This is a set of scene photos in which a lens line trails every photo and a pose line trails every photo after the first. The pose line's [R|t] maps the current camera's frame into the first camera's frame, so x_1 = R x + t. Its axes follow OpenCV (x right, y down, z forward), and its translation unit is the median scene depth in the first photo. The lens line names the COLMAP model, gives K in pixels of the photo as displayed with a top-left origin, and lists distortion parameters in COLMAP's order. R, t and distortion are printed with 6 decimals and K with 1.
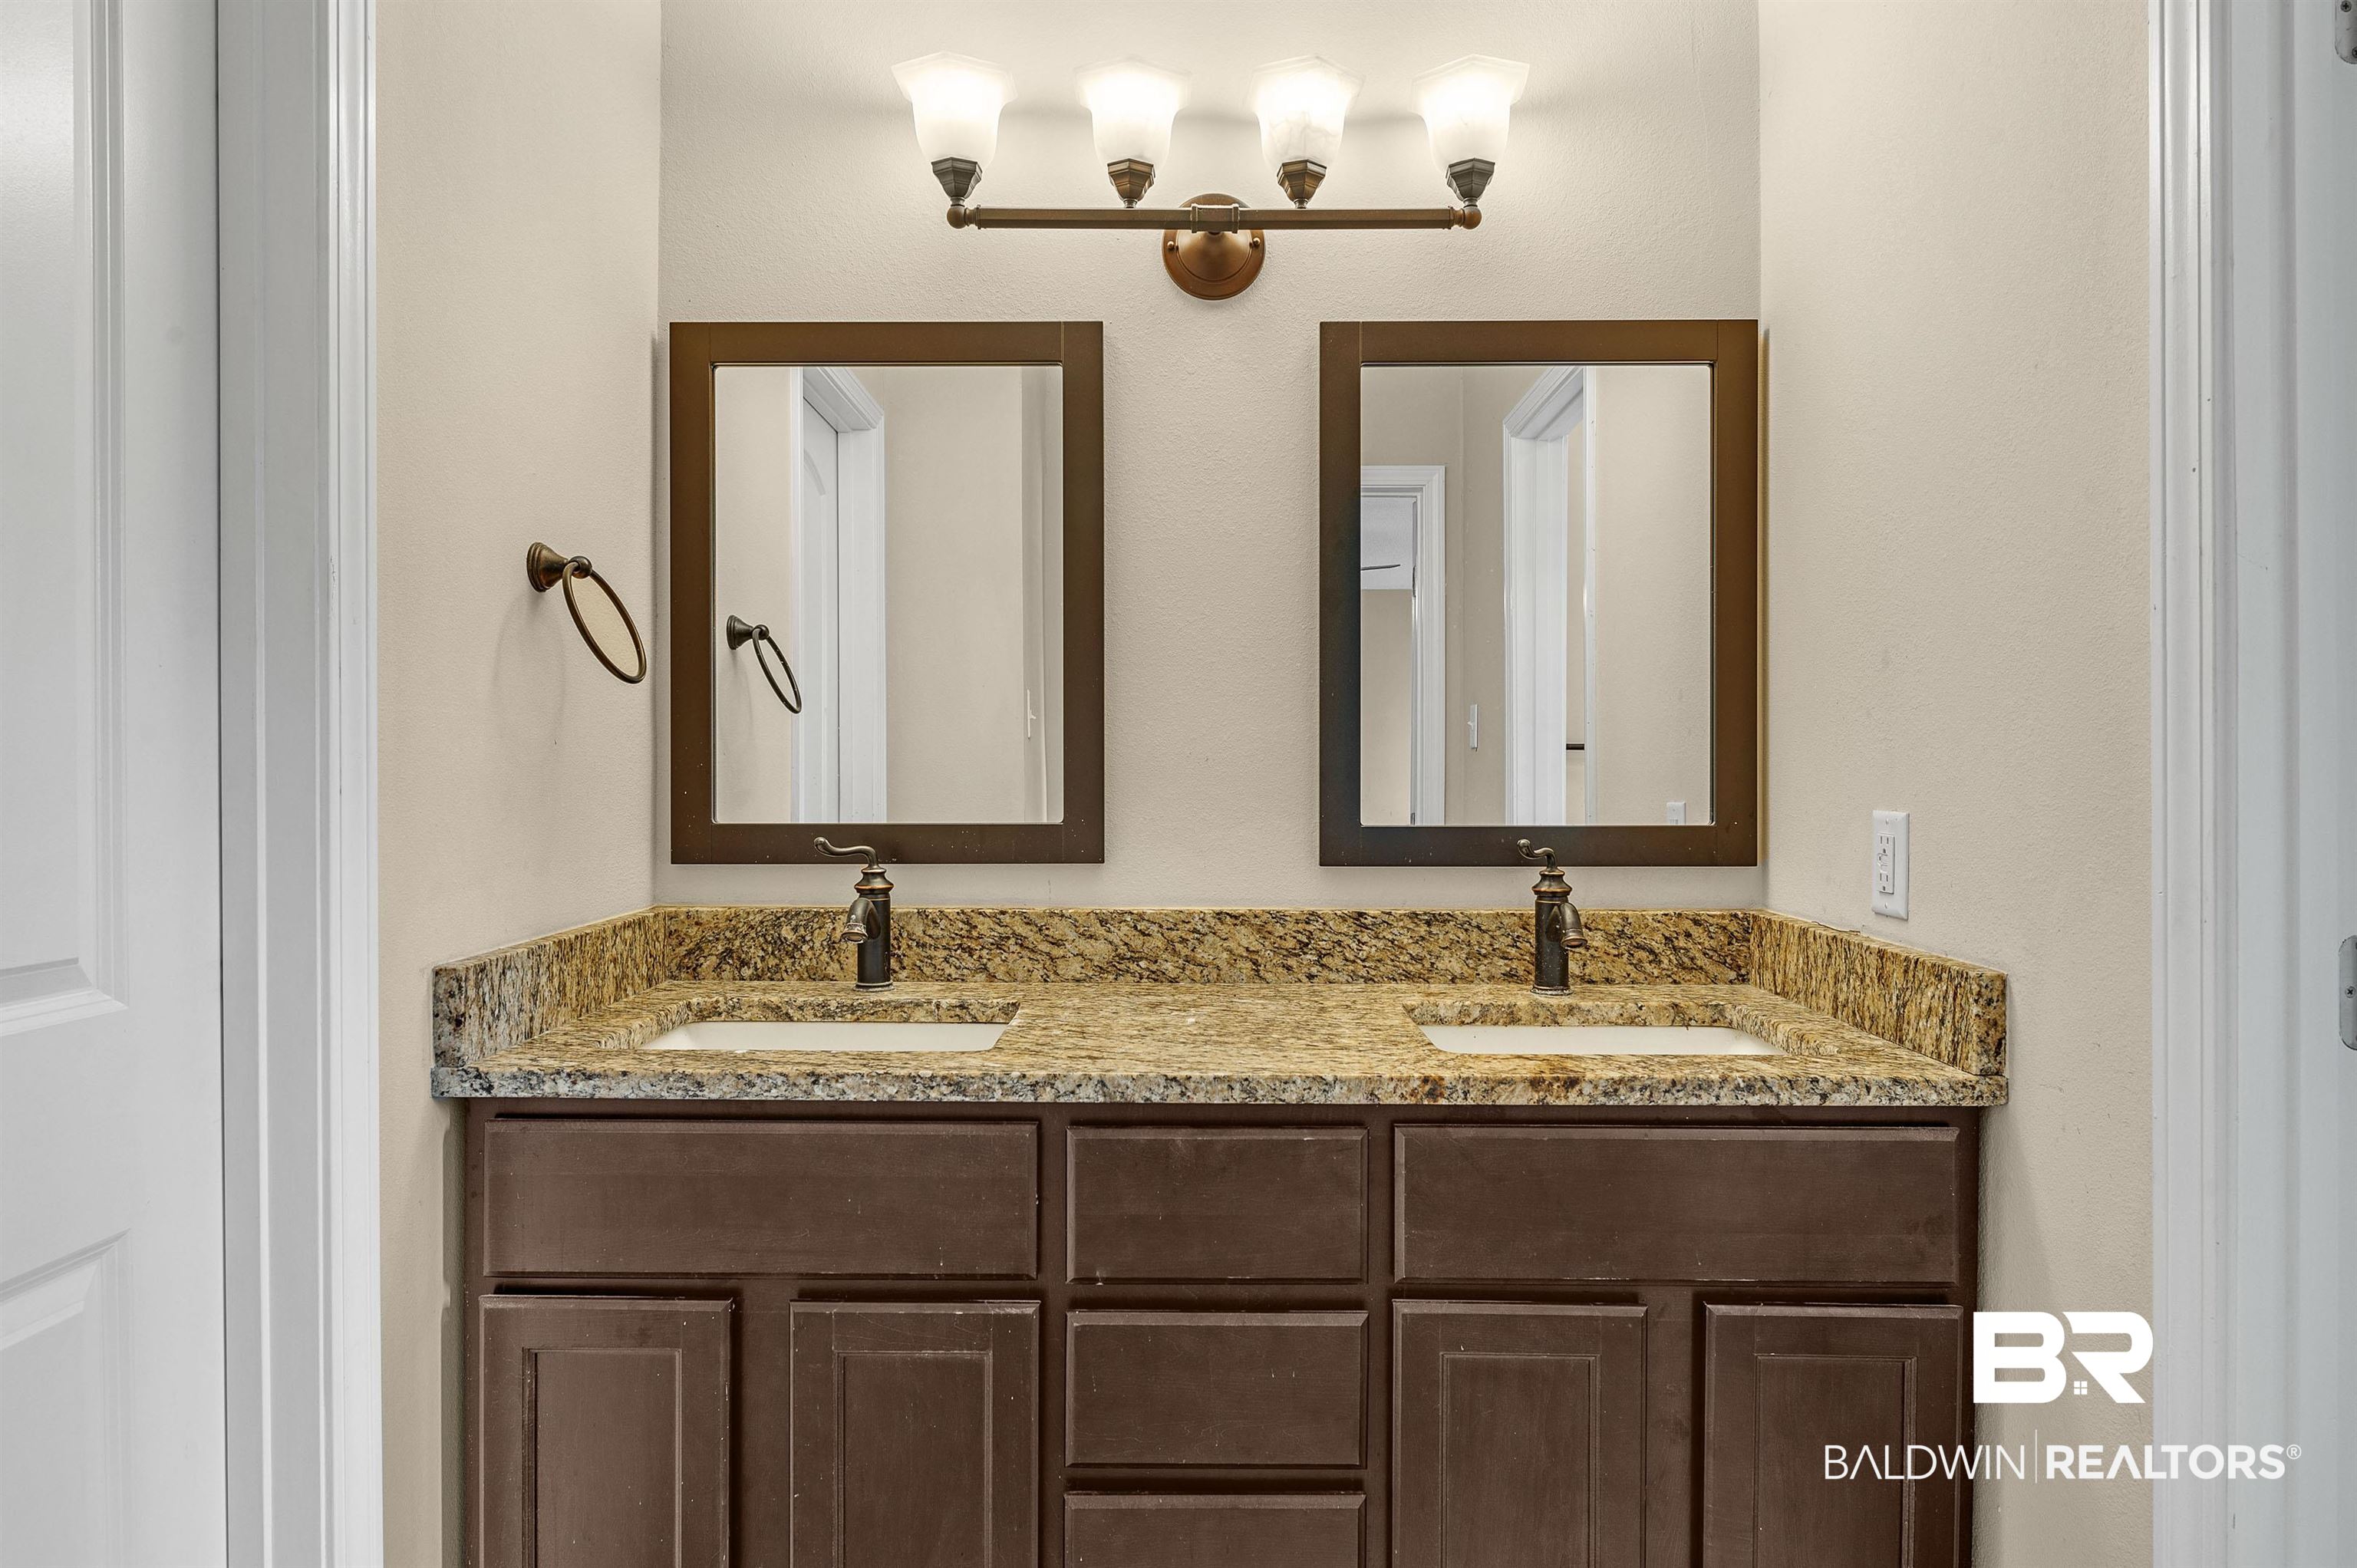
lens RADIAL K [[1321.2, 0, 1178.5], [0, 1321.2, 784.0], [0, 0, 1]] dist [-0.005728, -0.000482]
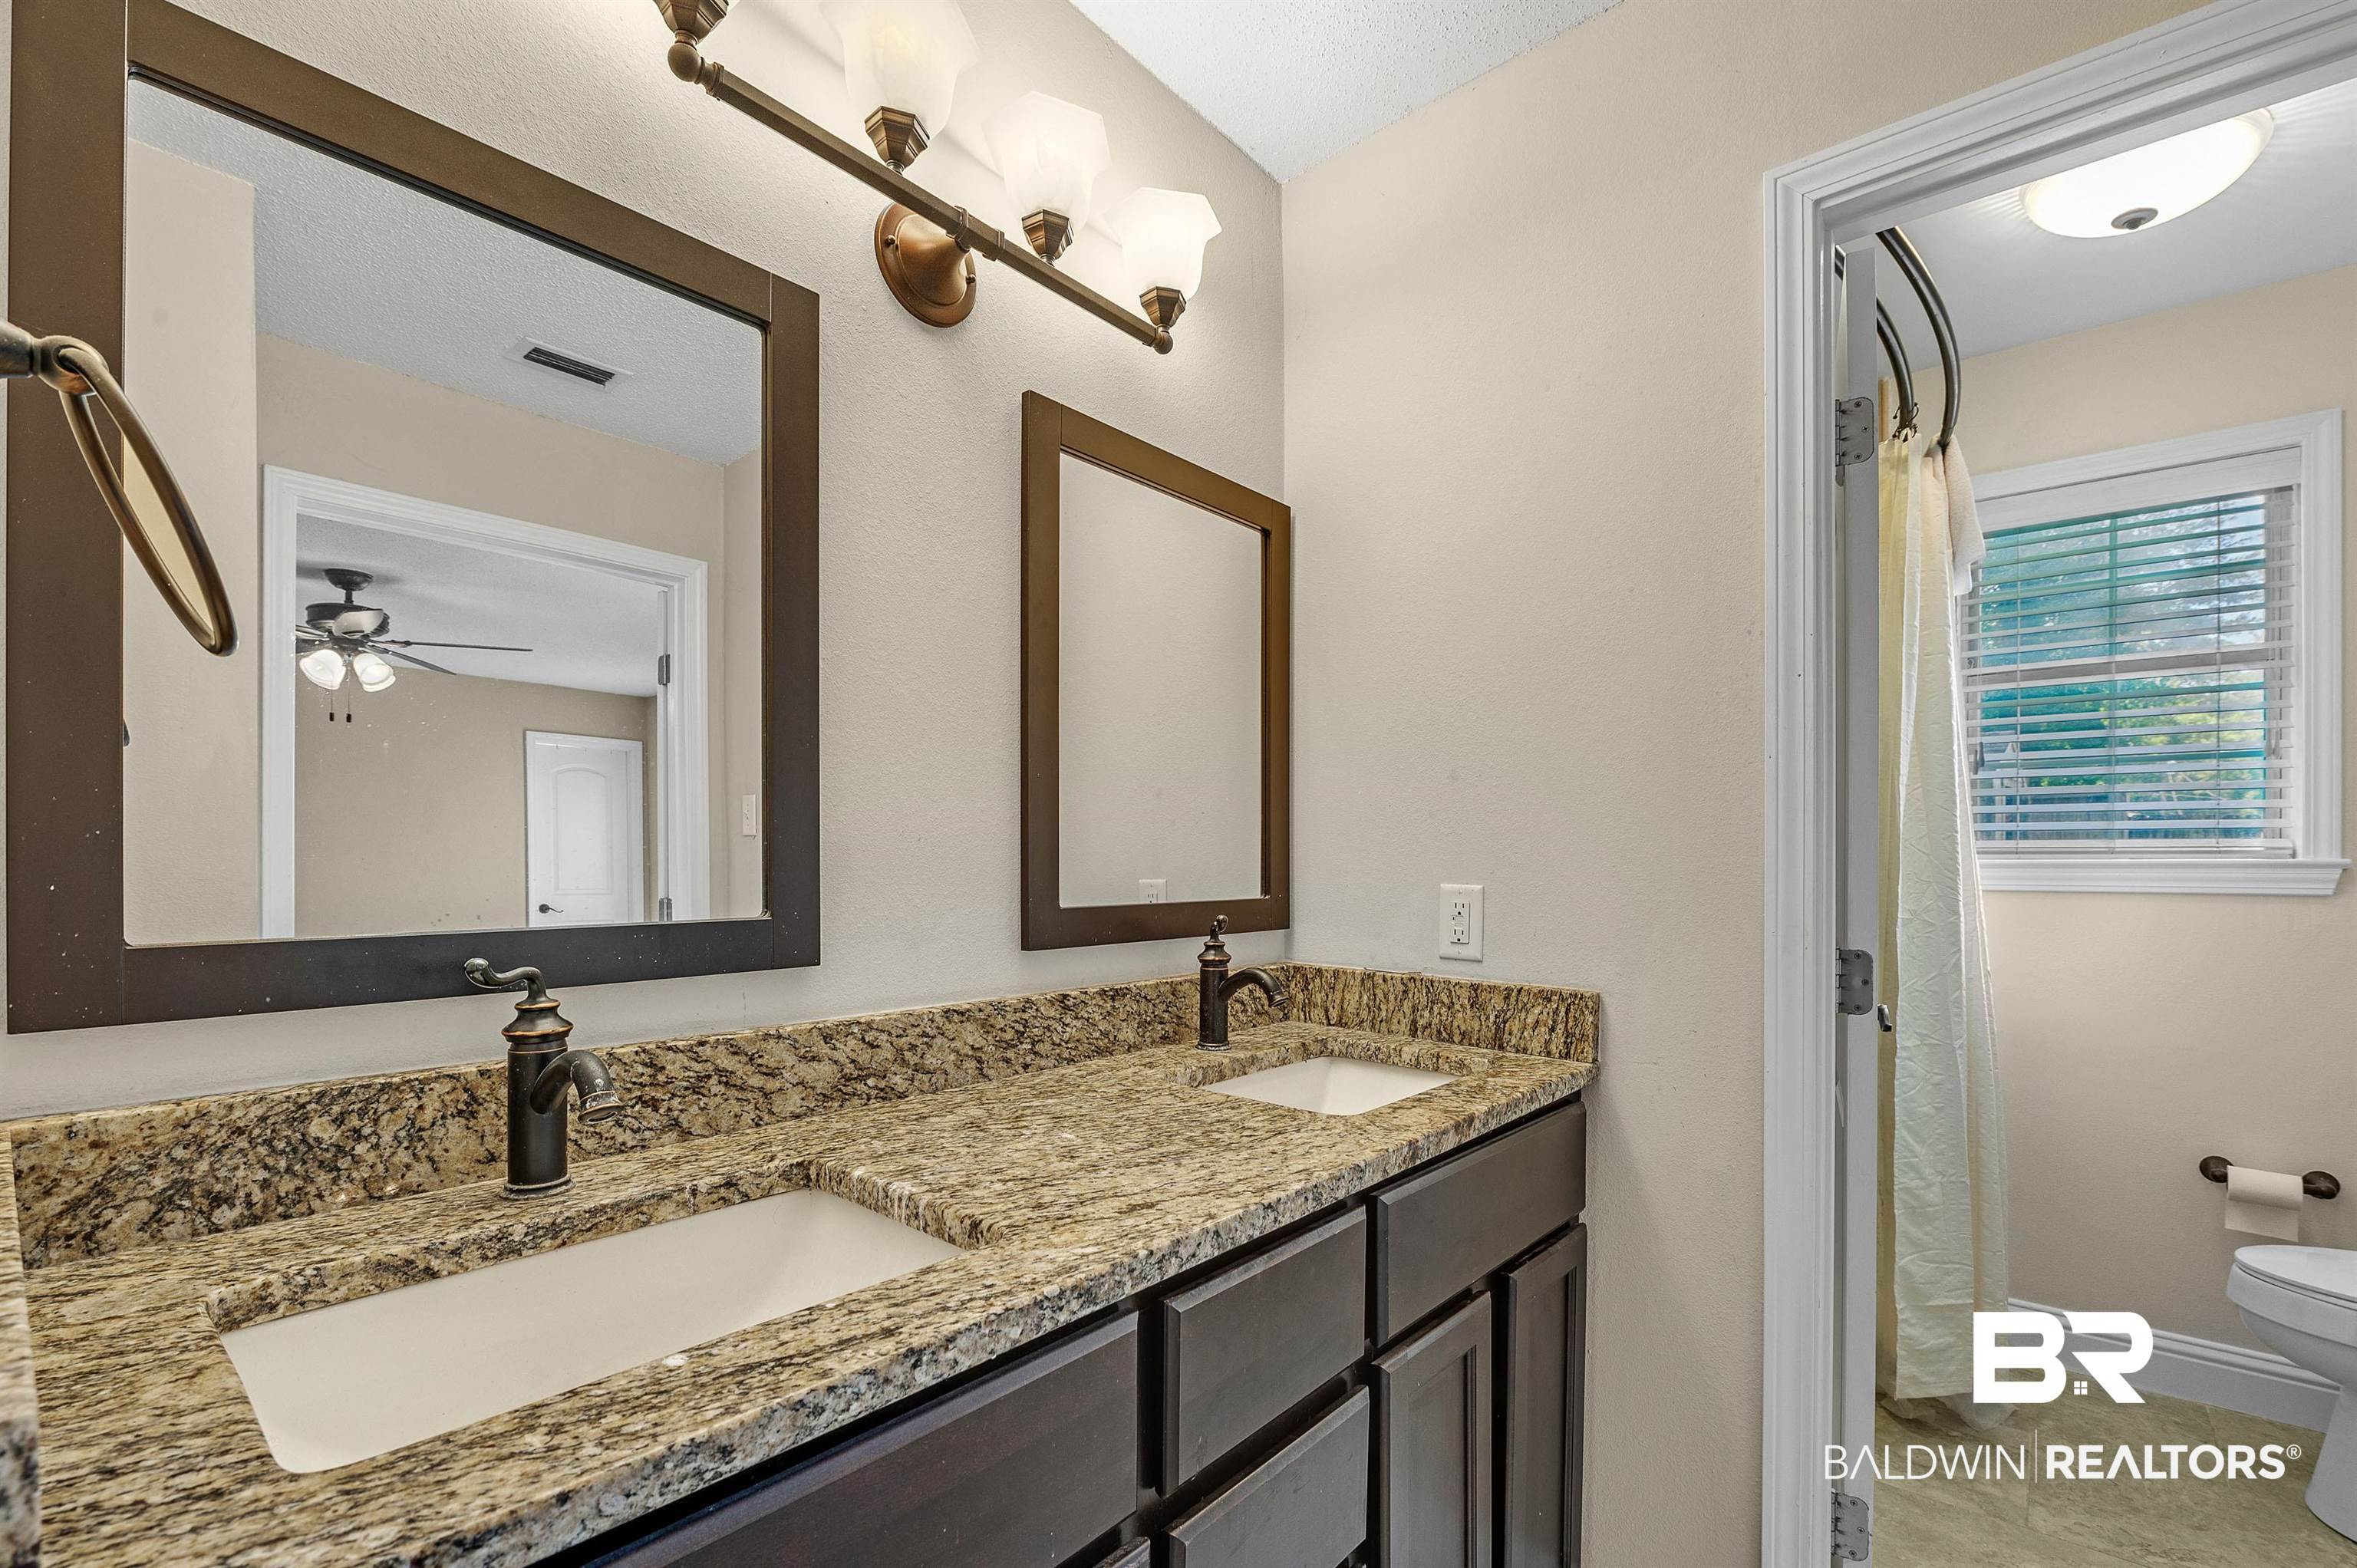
lens RADIAL K [[1024.0, 0, 1181.0], [0, 1024.0, 865.6], [0, 0, 1]] dist [-0.010847, -0.000576]
pose [[0.641202, -0.002950, 0.767366, -0.398348], [0.000615, 0.999994, 0.003329, -0.002778], [-0.767372, -0.001663, 0.641200, 0.435470]]
